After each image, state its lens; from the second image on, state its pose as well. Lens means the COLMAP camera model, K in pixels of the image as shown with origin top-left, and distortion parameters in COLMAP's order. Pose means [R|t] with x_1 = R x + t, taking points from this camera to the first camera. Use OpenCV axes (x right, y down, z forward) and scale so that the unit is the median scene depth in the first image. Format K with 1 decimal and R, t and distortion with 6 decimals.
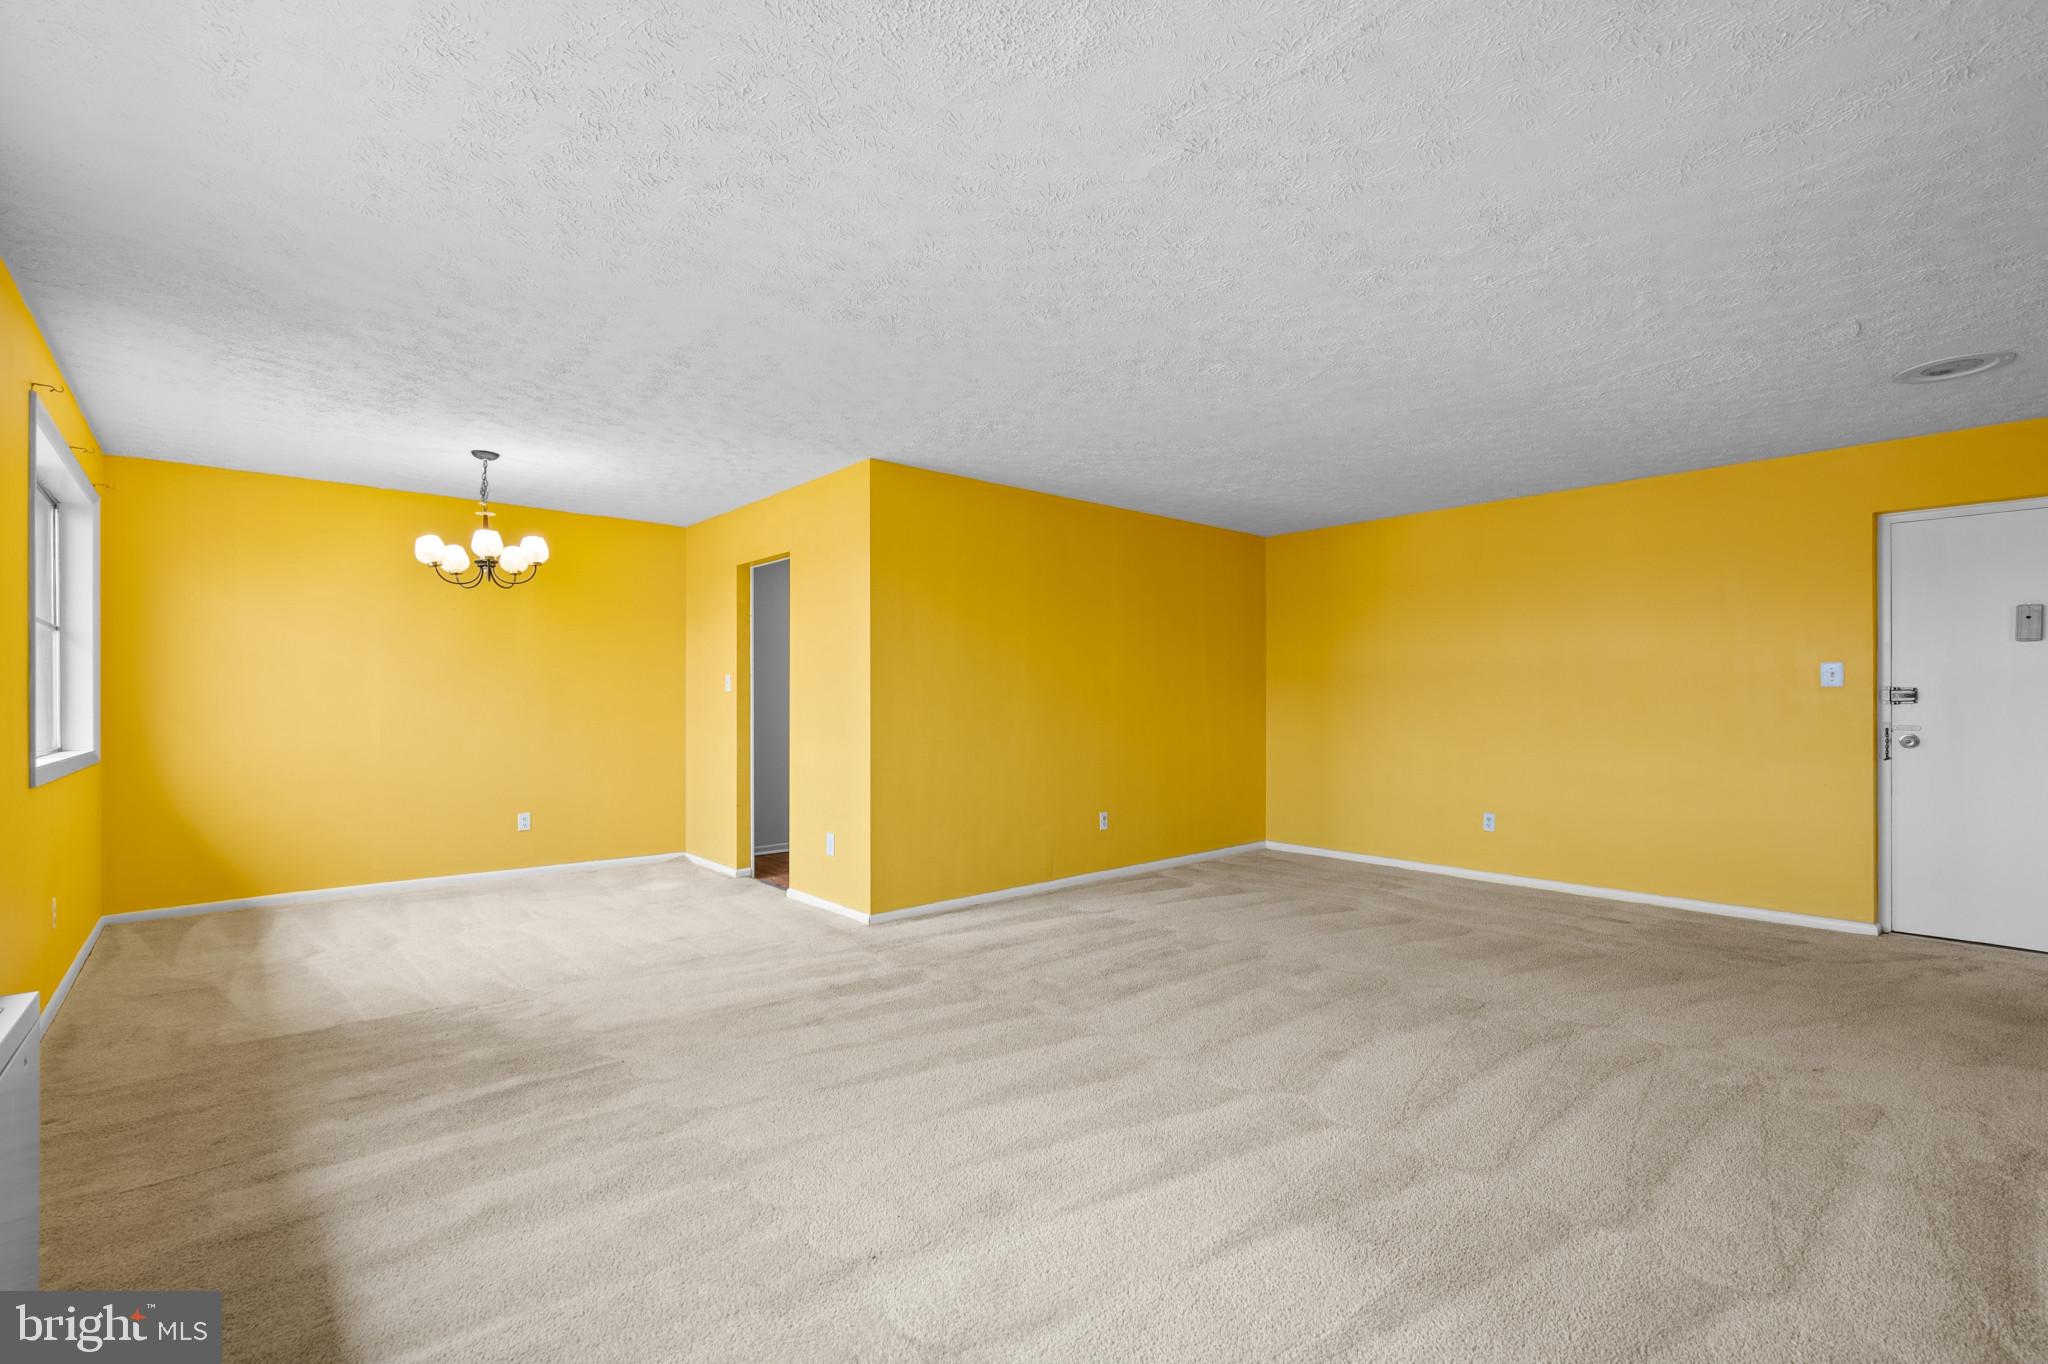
lens RADIAL K [[902.6, 0, 1018.6], [0, 902.6, 697.2], [0, 0, 1]] dist [-0.000330, 0.000148]
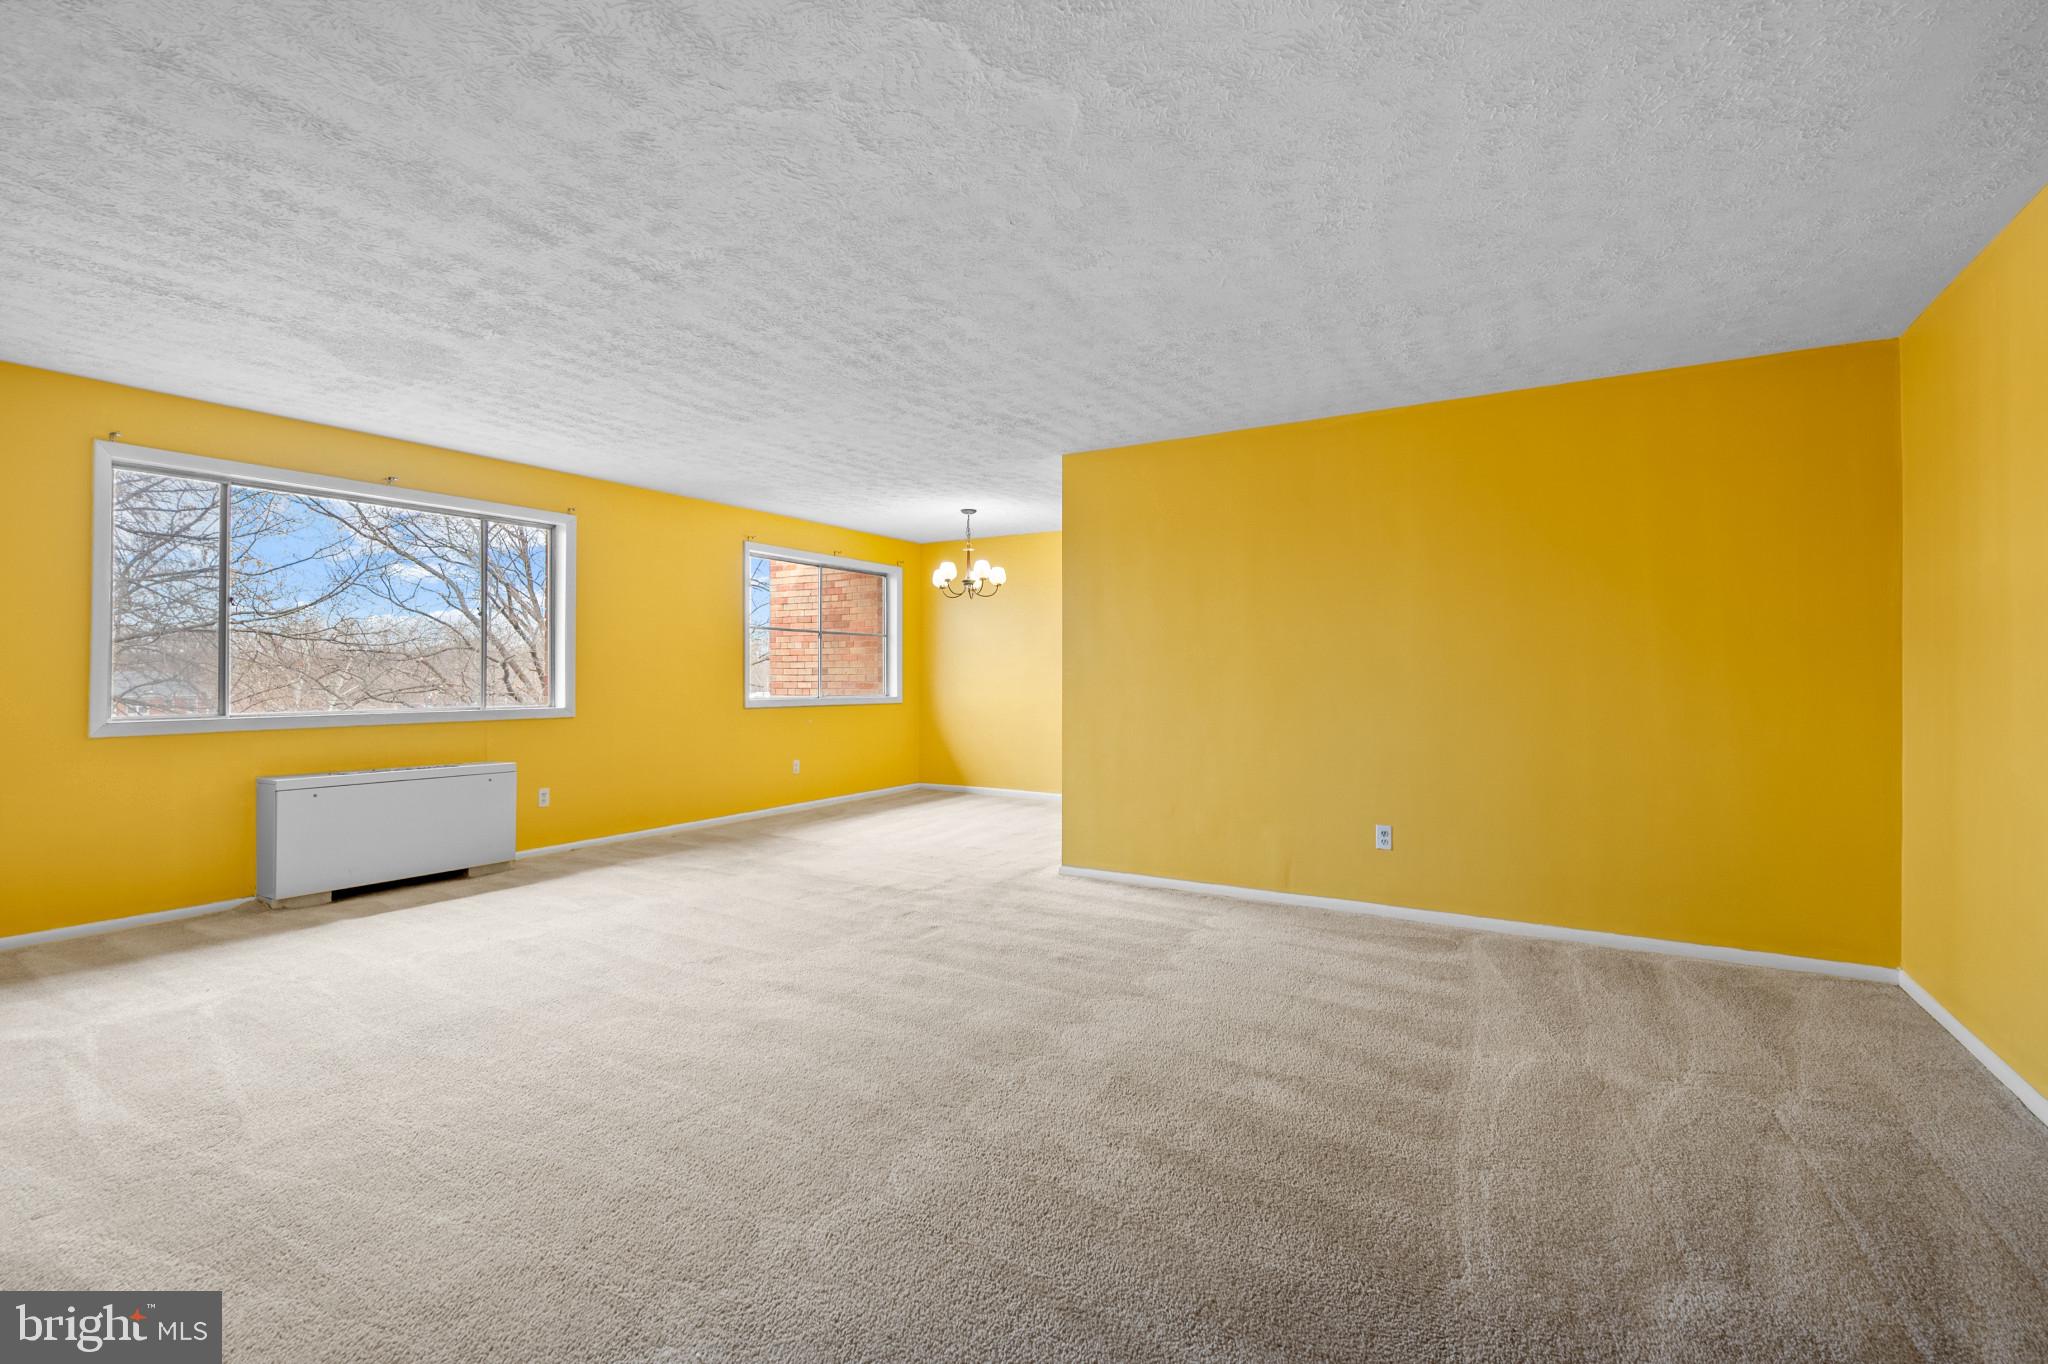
lens RADIAL K [[913.3, 0, 1016.3], [0, 913.3, 667.1], [0, 0, 1]] dist [0.000083, 0.000163]
pose [[0.299966, -0.001037, -0.953949, 0.830395], [0.001108, 0.999999, -0.000739, -0.001628], [0.953949, -0.000836, 0.299967, 0.570638]]
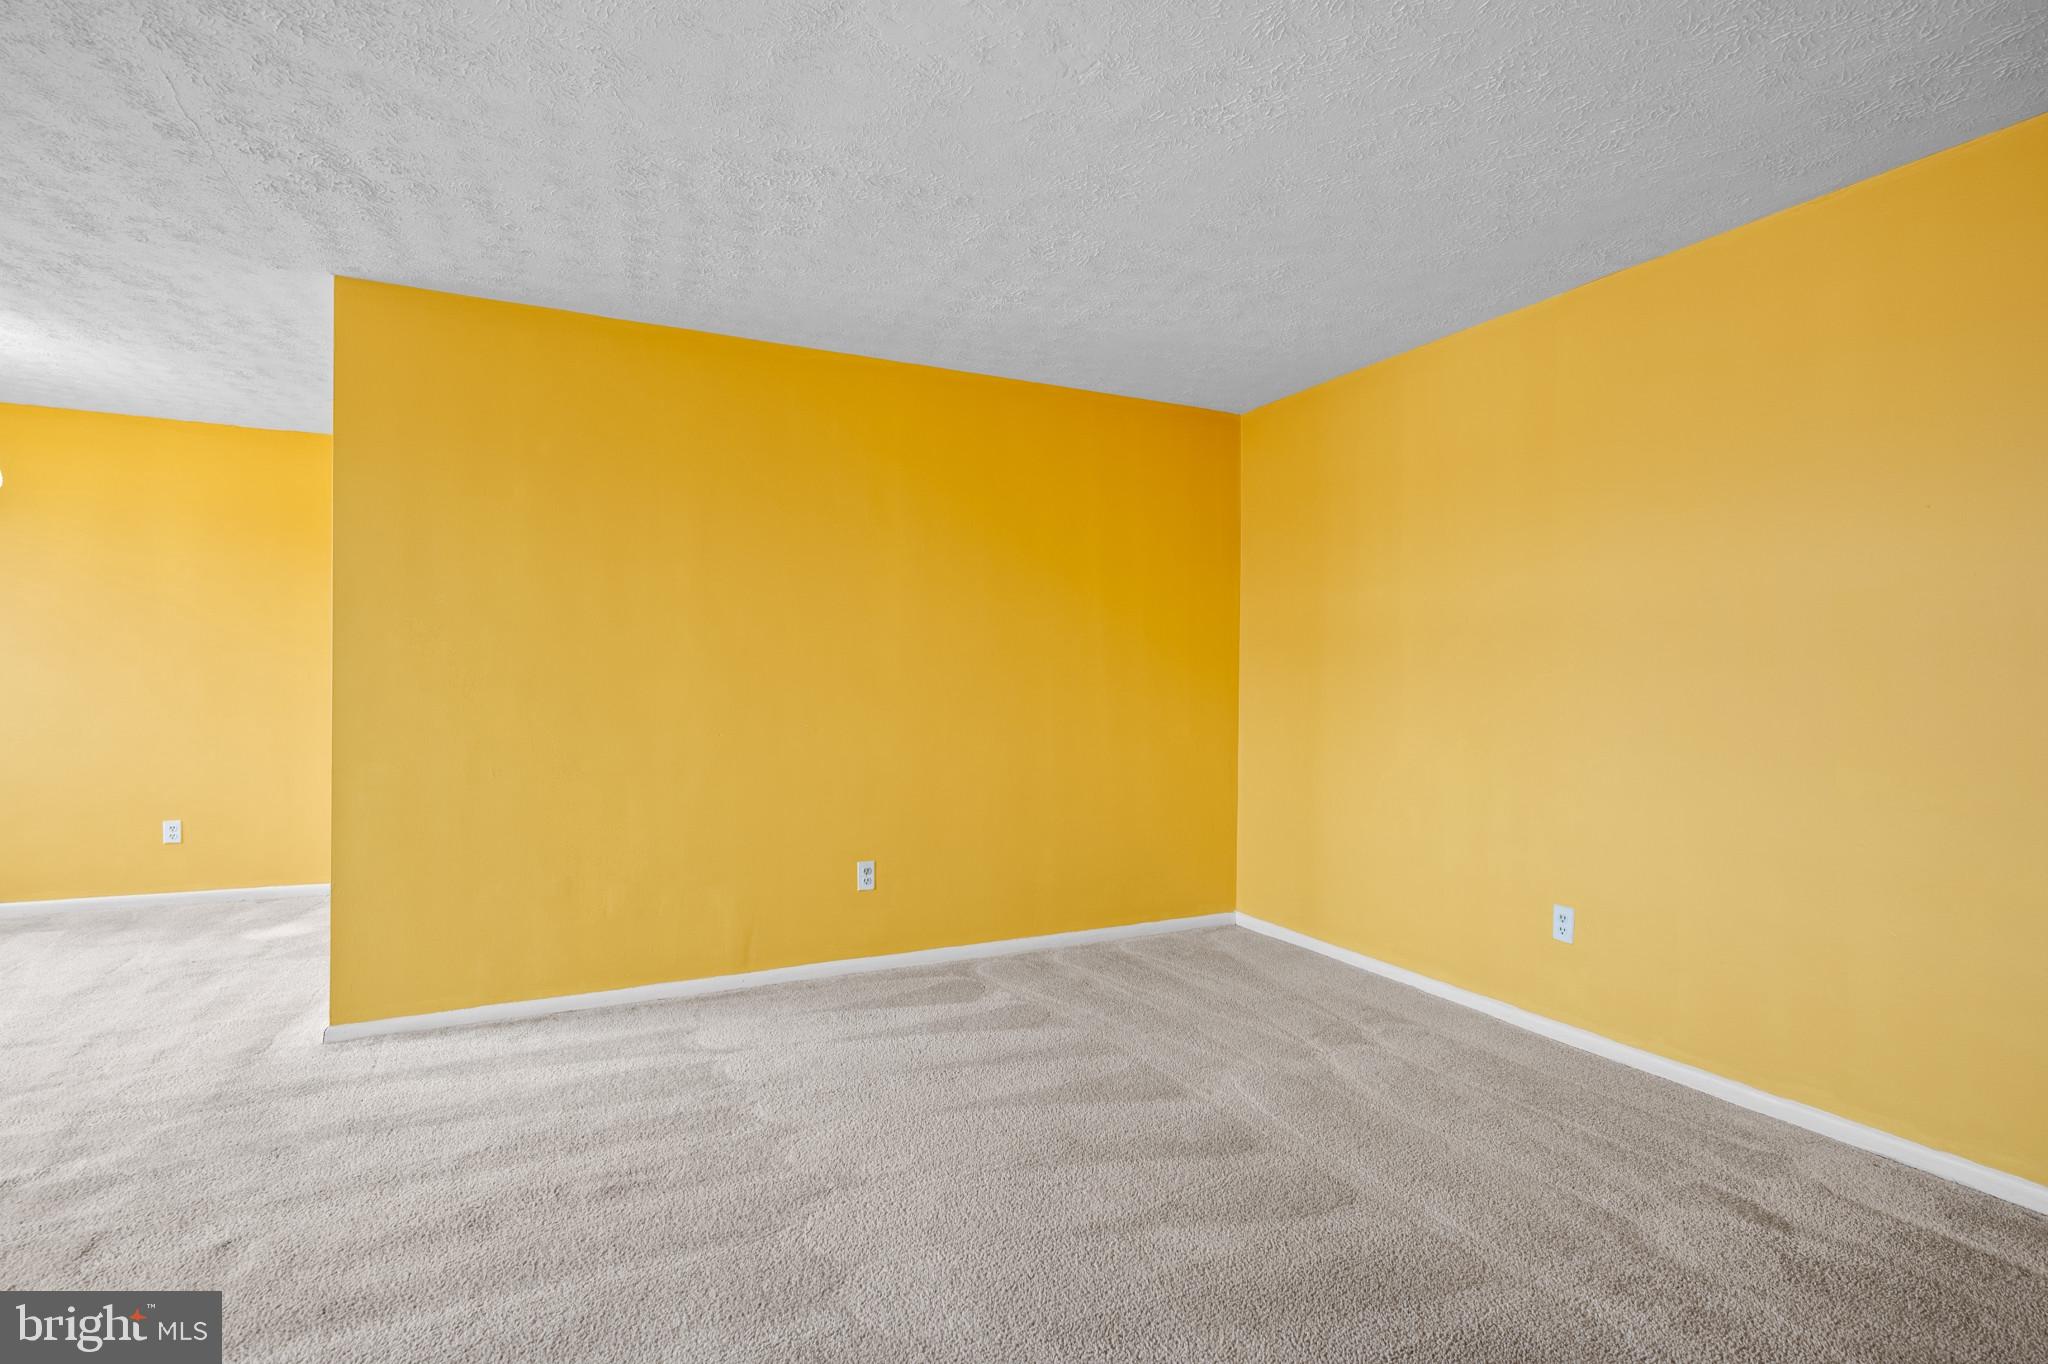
lens RADIAL K [[989.2, 0, 1036.7], [0, 989.2, 675.7], [0, 0, 1]] dist [0.014669, 0.000437]
pose [[0.966096, 0.008400, -0.258045, 0.440081], [-0.008303, 0.999964, 0.001463, -0.000990], [0.258048, 0.000730, 0.966132, 0.440658]]
